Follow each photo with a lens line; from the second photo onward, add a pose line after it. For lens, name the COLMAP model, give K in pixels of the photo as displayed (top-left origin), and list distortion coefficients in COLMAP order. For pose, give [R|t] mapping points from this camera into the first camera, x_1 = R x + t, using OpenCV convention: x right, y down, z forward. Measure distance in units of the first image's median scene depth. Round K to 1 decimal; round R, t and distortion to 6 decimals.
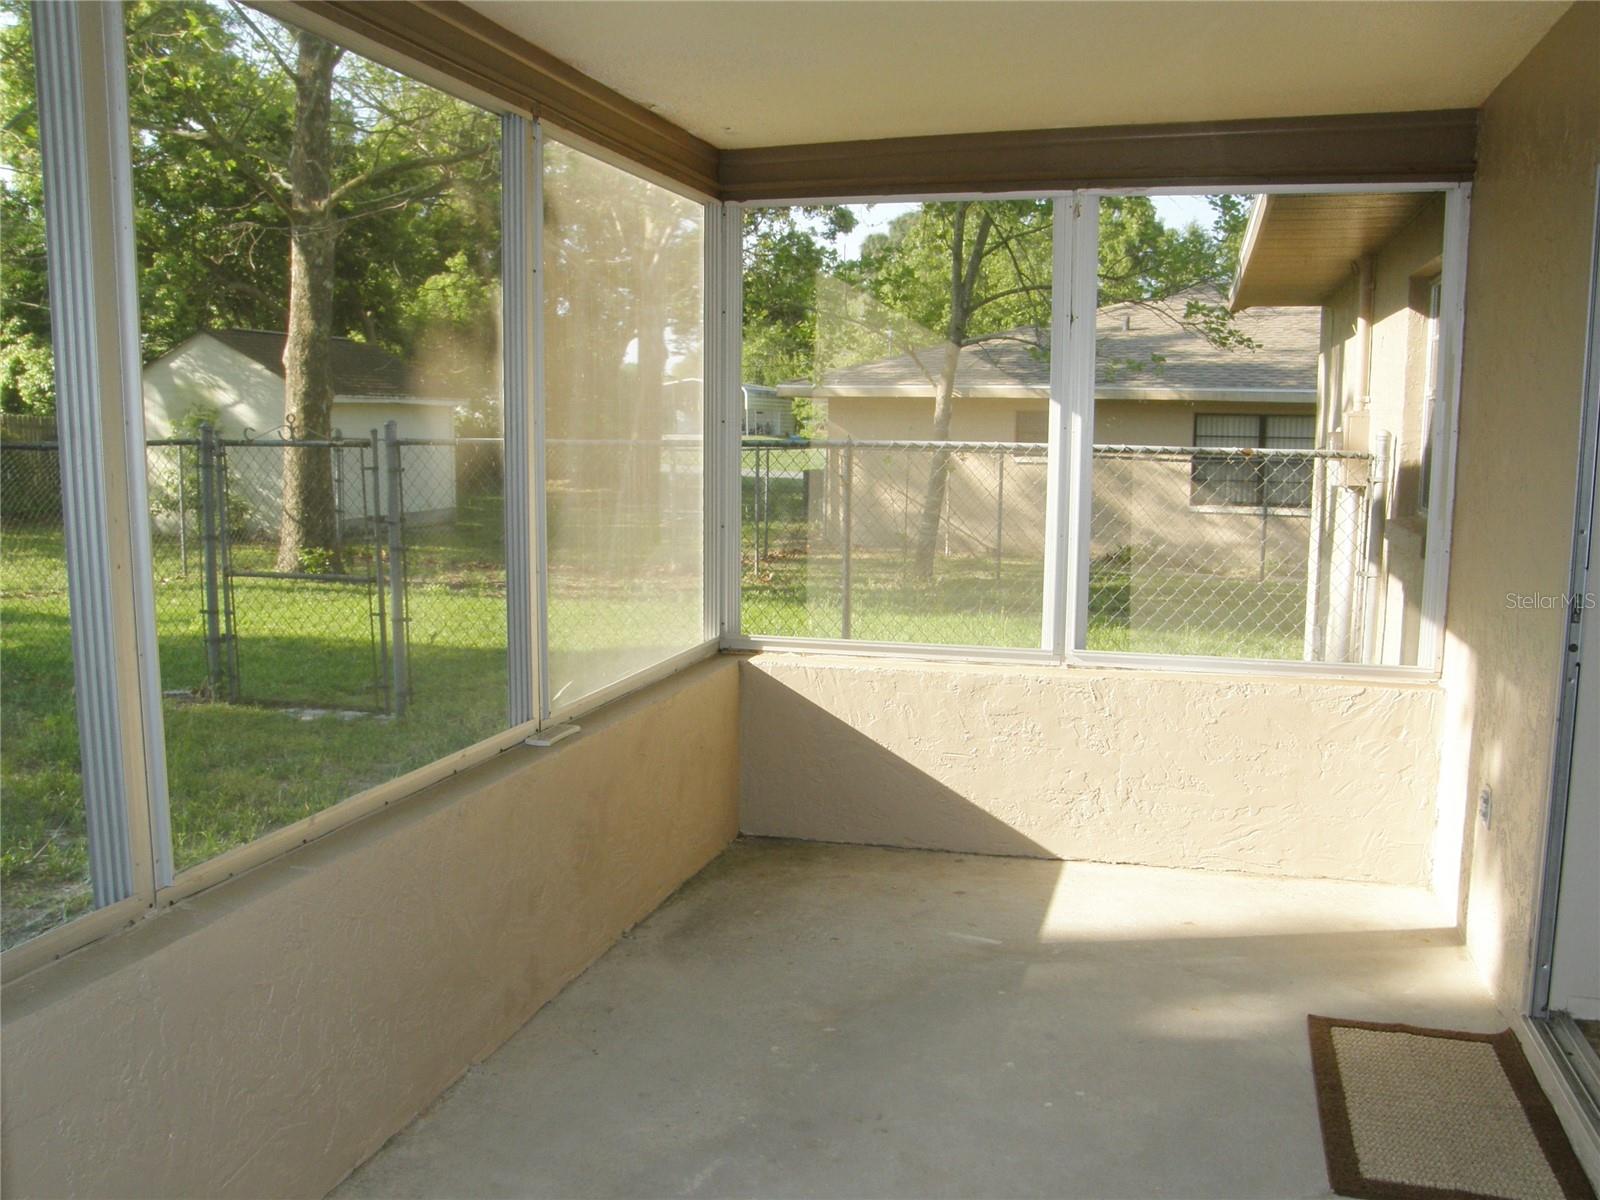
lens RADIAL K [[1394.2, 0, 798.3], [0, 1394.2, 610.4], [0, 0, 1]] dist [-0.153951, 0.136512]
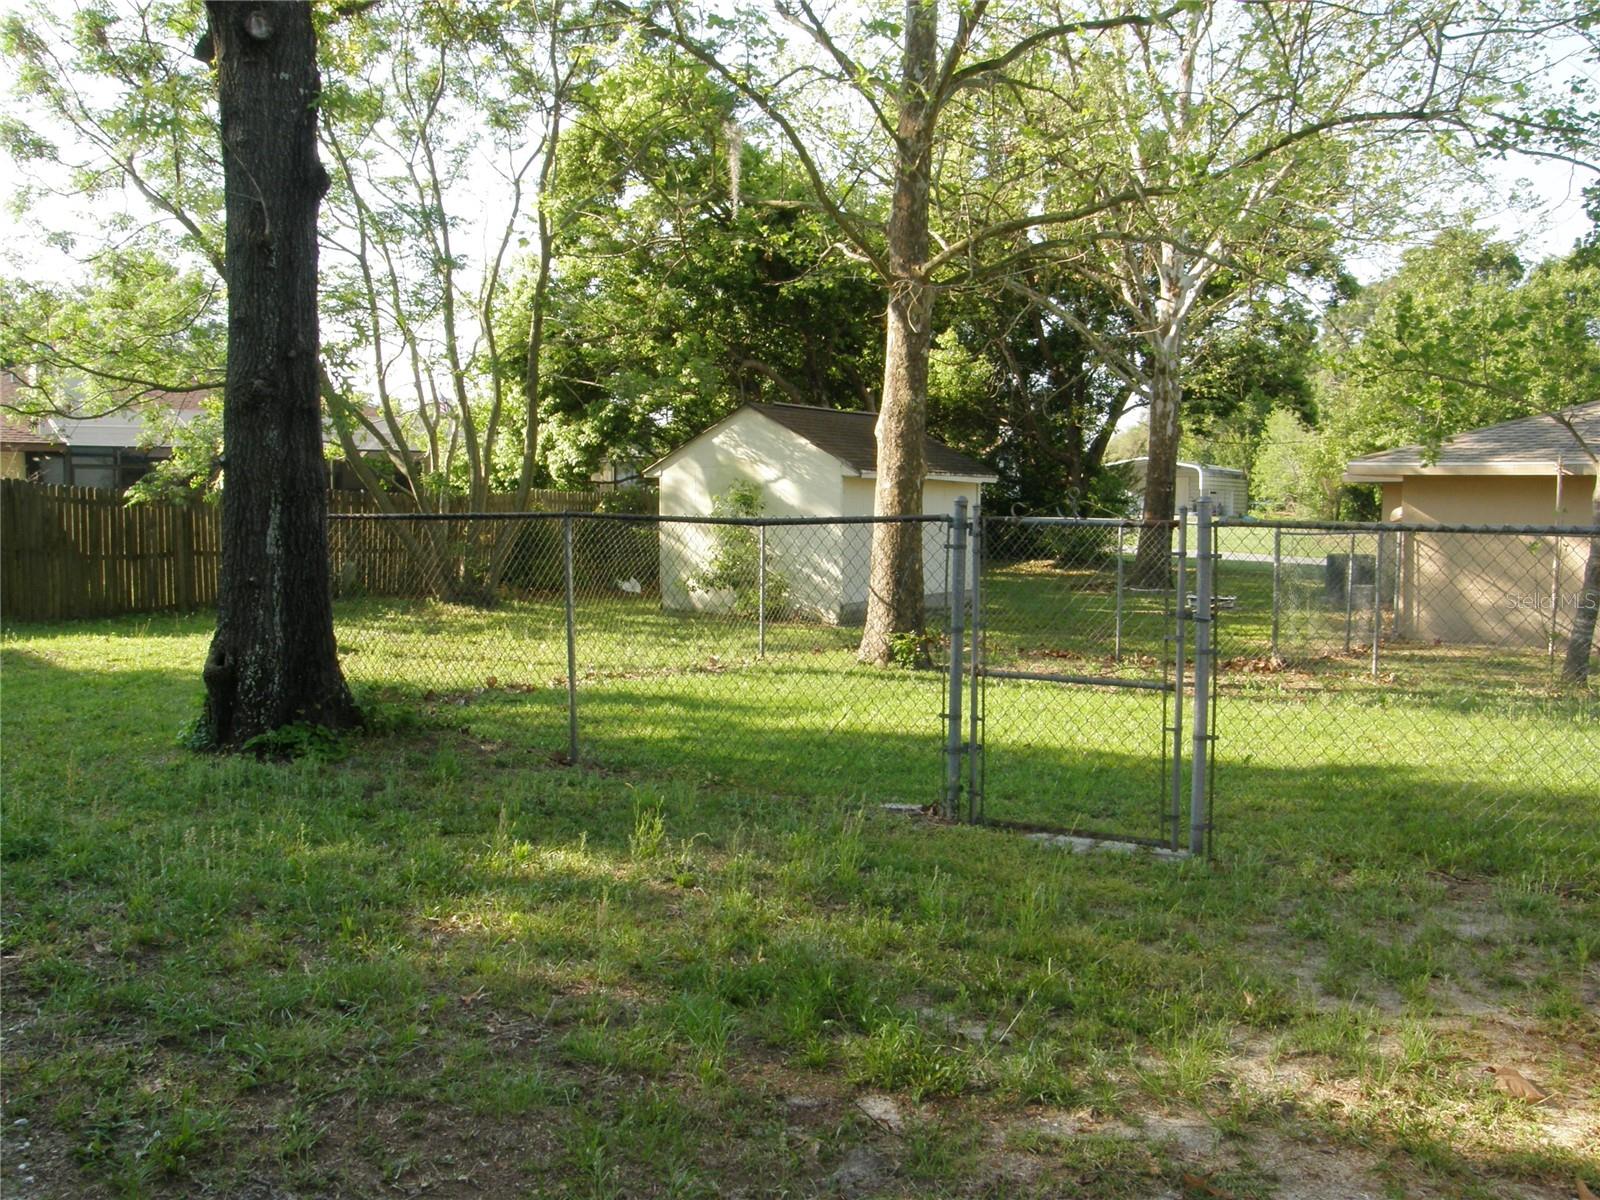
lens RADIAL K [[1394.2, 0, 795.1], [0, 1394.2, 590.7], [0, 0, 1]] dist [-0.153951, 0.136512]
pose [[0.956128, 0.016507, -0.292484, -0.133970], [-0.037141, 0.997185, -0.065134, -0.008533], [0.290586, 0.073140, 0.954049, 0.064621]]
